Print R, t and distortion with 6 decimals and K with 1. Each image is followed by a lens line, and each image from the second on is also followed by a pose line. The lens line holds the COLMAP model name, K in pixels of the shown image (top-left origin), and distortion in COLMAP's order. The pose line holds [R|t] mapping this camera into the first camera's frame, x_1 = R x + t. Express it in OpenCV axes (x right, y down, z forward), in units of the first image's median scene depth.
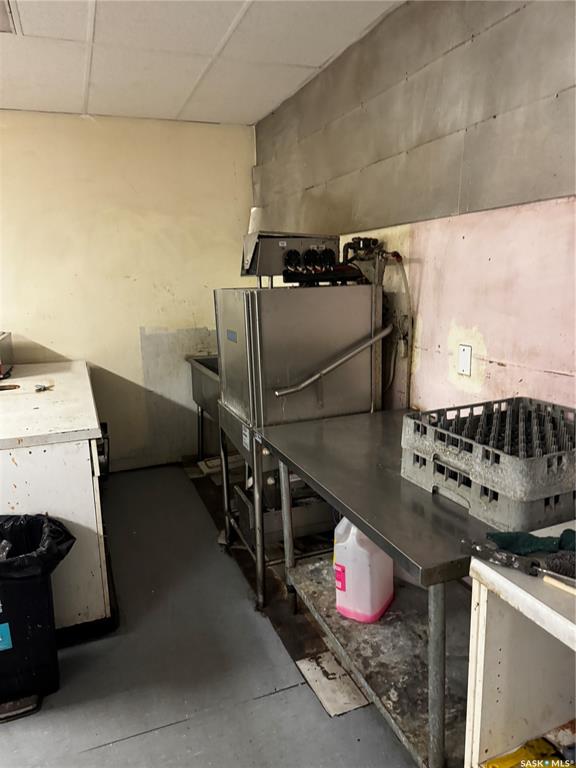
lens RADIAL K [[543.7, 0, 288.5], [0, 543.7, 385.8], [0, 0, 1]] dist [0.066159, -0.077937]
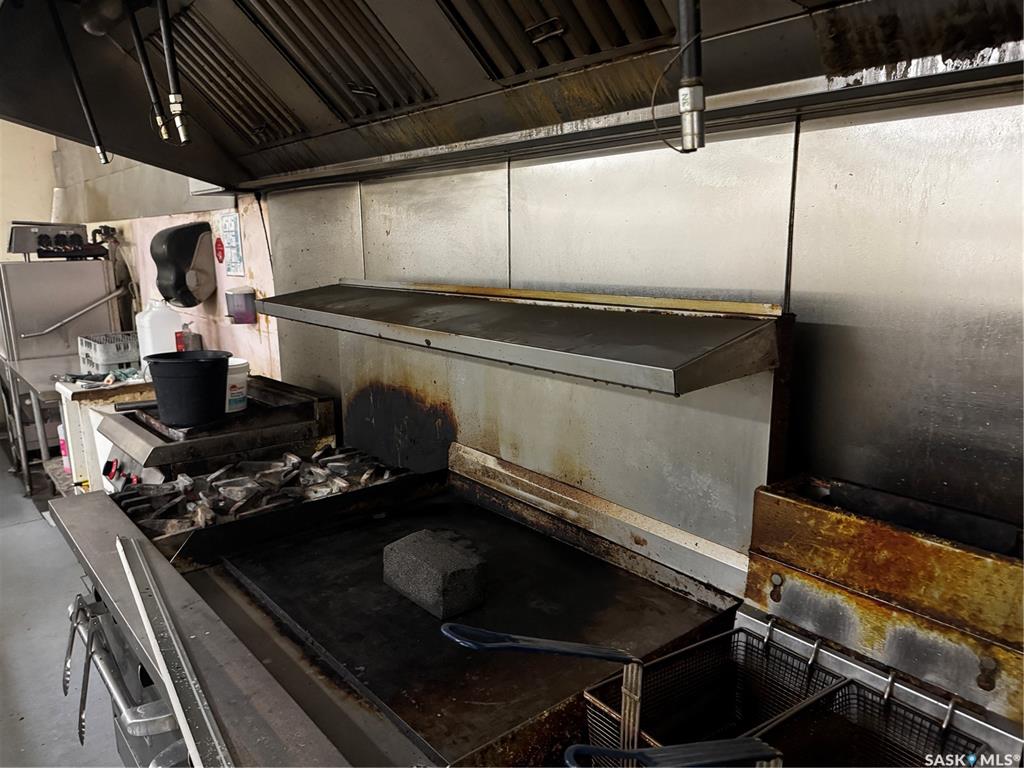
lens RADIAL K [[724.9, 0, 512.4], [0, 724.9, 382.5], [0, 0, 1]] dist [0.066159, -0.077937]
pose [[0.947040, -0.050594, 0.317105, 0.509819], [0.053765, 0.998553, -0.001252, 0.184038], [-0.316582, 0.018235, 0.948390, -1.094768]]
